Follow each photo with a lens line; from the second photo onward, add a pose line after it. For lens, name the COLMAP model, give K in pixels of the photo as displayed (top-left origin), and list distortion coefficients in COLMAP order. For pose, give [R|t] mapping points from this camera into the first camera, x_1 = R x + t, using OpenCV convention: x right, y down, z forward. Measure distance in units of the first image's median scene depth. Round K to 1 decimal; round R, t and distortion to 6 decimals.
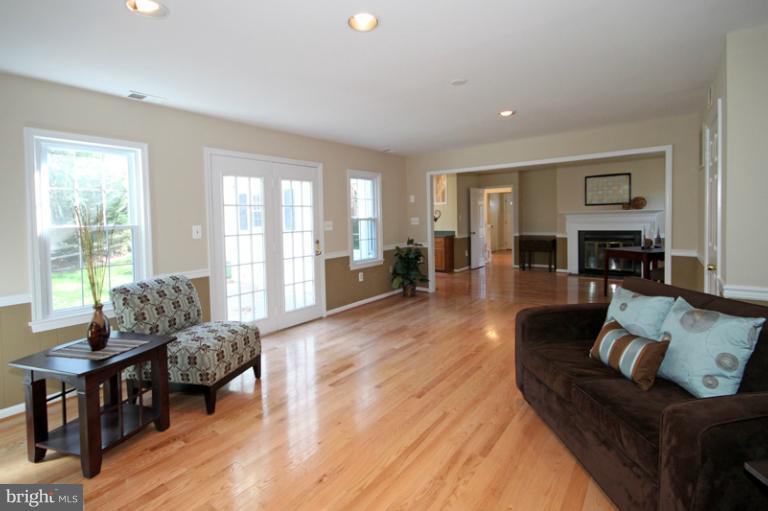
lens RADIAL K [[387.1, 0, 383.1], [0, 387.1, 221.8], [0, 0, 1]] dist [-0.001978, -0.000023]
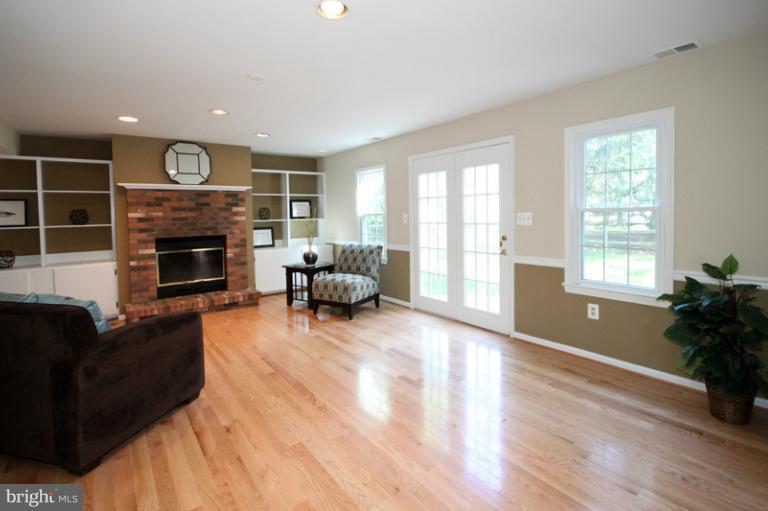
lens RADIAL K [[387.1, 0, 383.1], [0, 387.1, 221.8], [0, 0, 1]] dist [-0.001978, -0.000023]
pose [[-0.311739, 0.046494, -0.949029, 0.653320], [0.010889, 0.998911, 0.045361, -0.020305], [0.950105, 0.003806, -0.311906, 1.014041]]
